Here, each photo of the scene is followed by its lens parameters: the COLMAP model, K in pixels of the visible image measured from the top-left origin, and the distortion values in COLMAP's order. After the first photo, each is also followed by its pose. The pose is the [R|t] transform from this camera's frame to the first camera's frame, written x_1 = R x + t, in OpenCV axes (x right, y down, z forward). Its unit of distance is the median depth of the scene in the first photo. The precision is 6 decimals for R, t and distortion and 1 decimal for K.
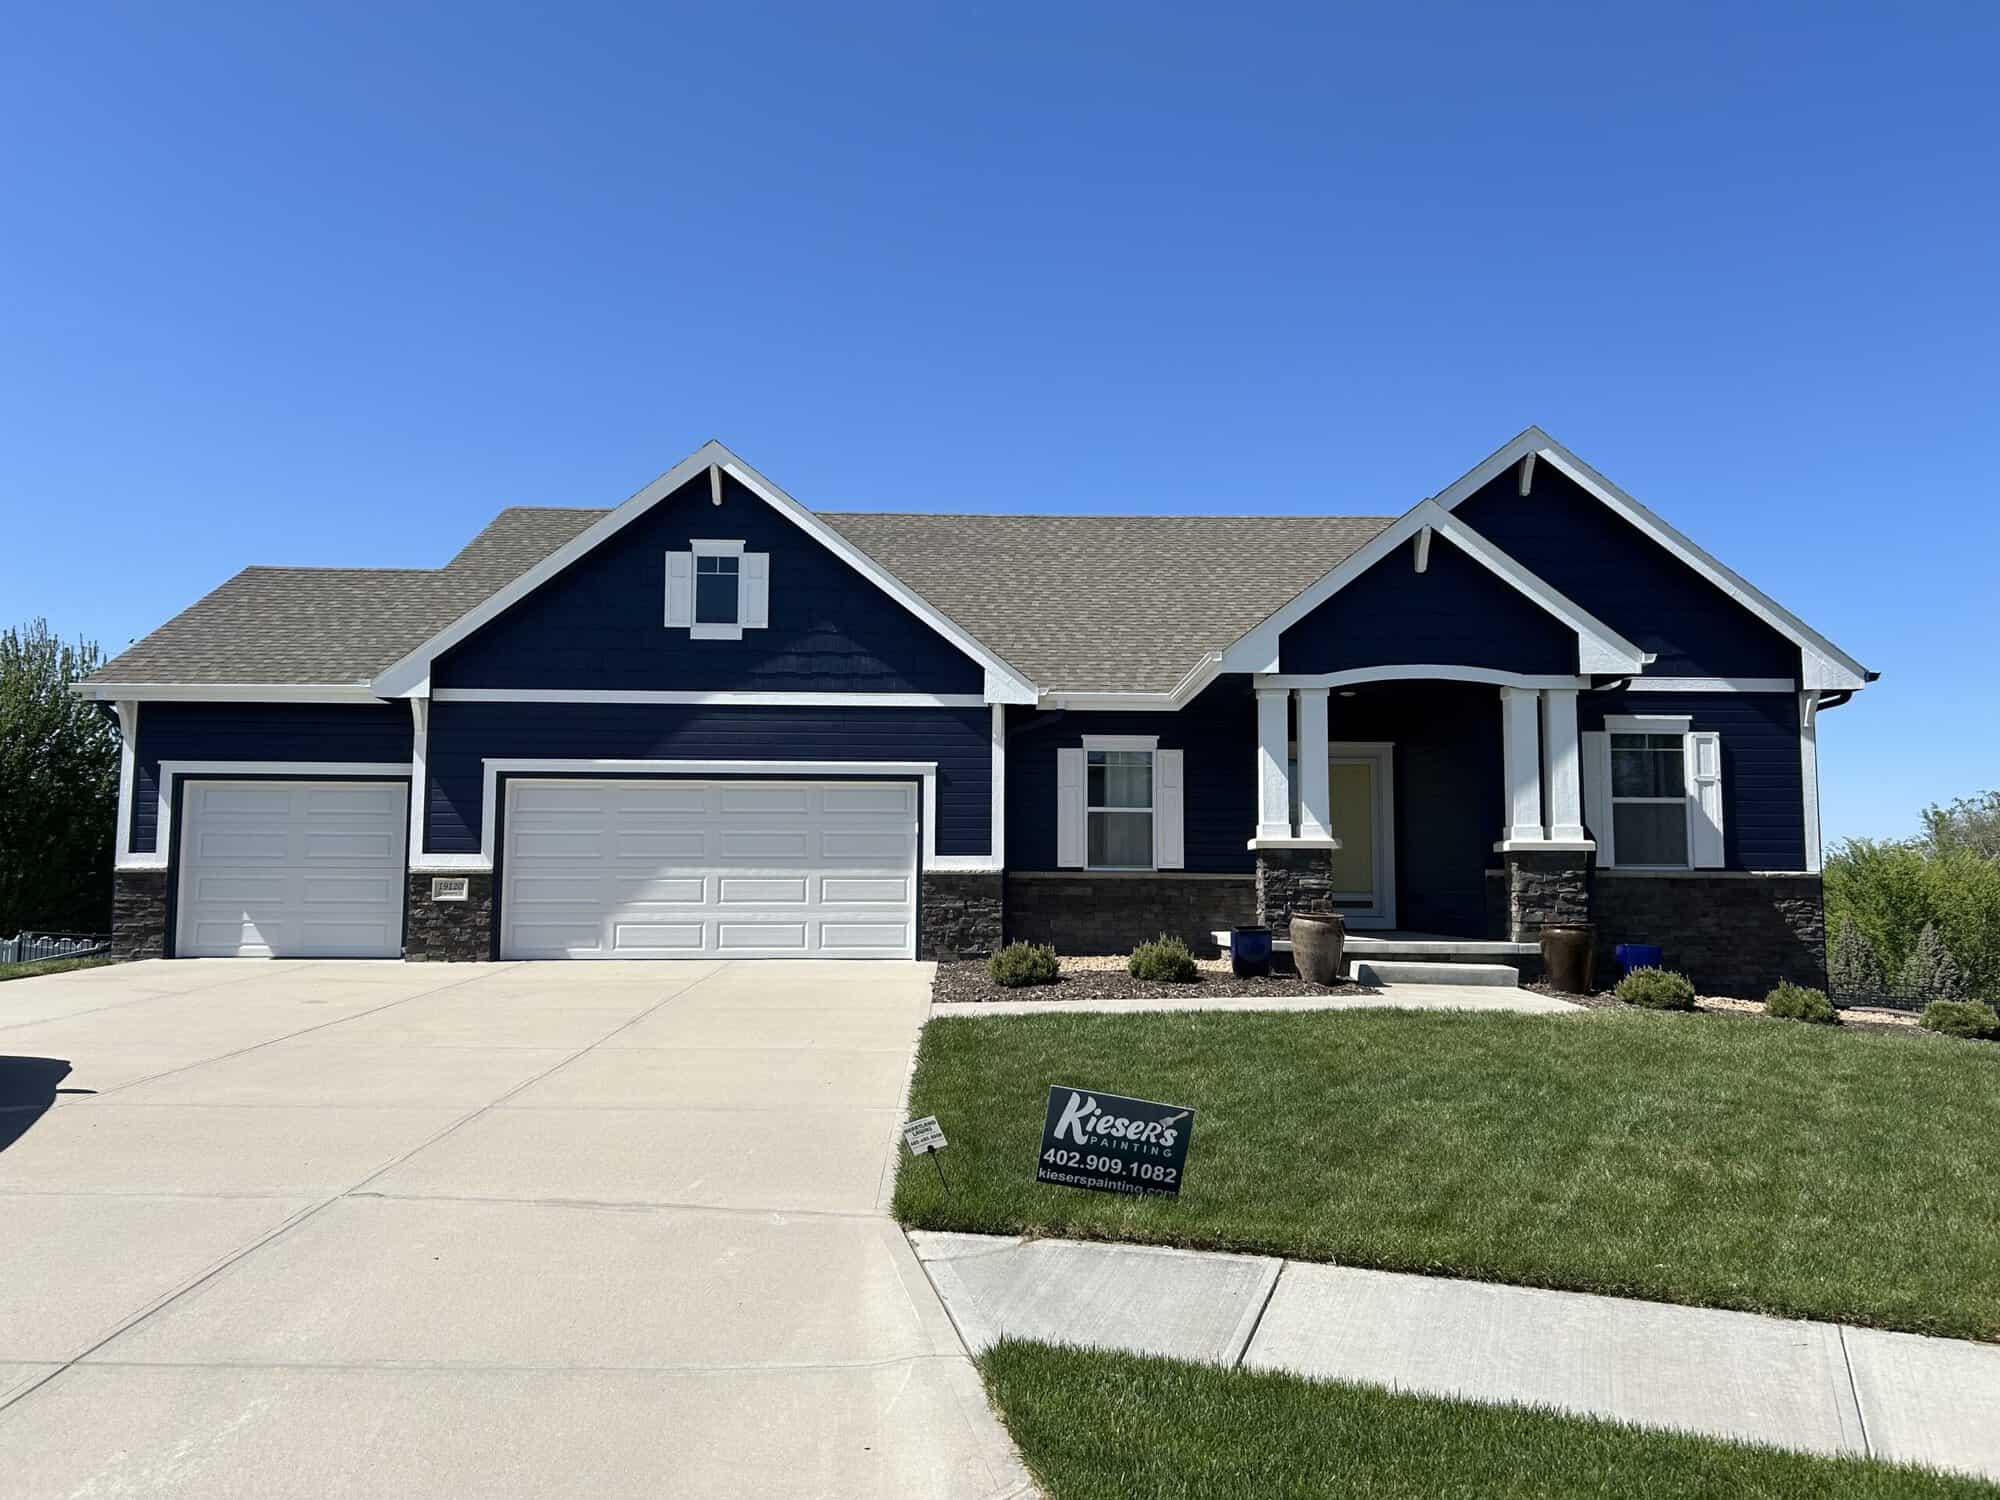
lens RADIAL K [[1464.8, 0, 1000.0], [0, 1464.8, 750.0], [0, 0, 1]] dist [0.097763, -0.207212]
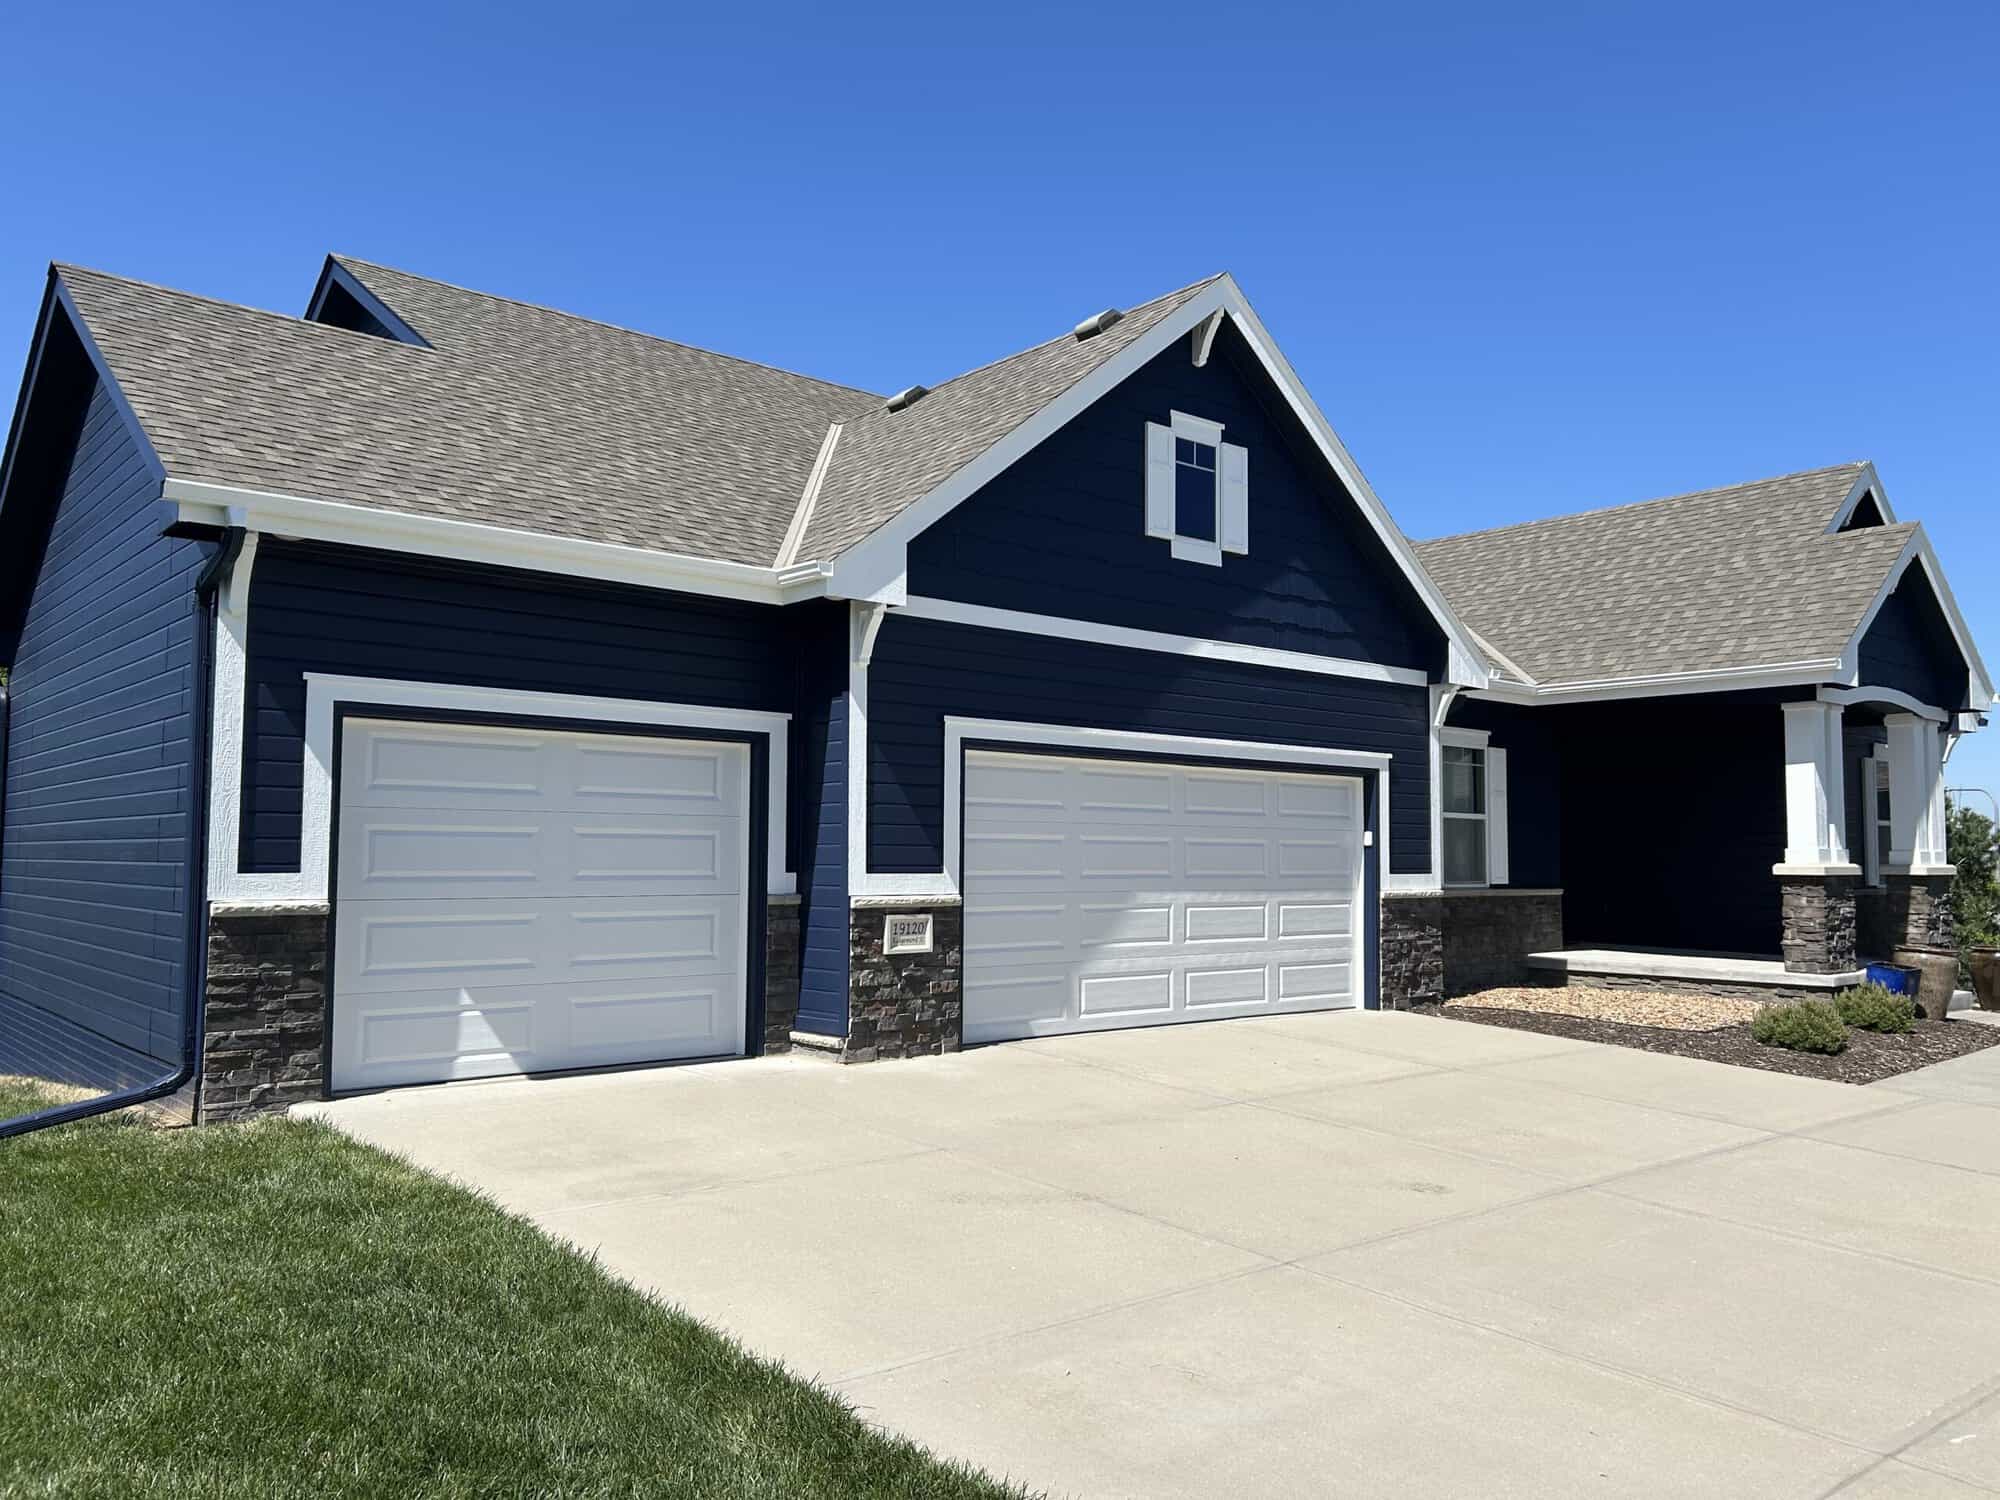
lens RADIAL K [[1520.5, 0, 1000.0], [0, 1520.5, 750.0], [0, 0, 1]] dist [0.083615, -0.167961]
pose [[0.773050, 0.045962, 0.632678, -0.724775], [-0.069478, 0.997506, 0.012427, 0.010641], [-0.630529, -0.053564, 0.774316, 0.505888]]
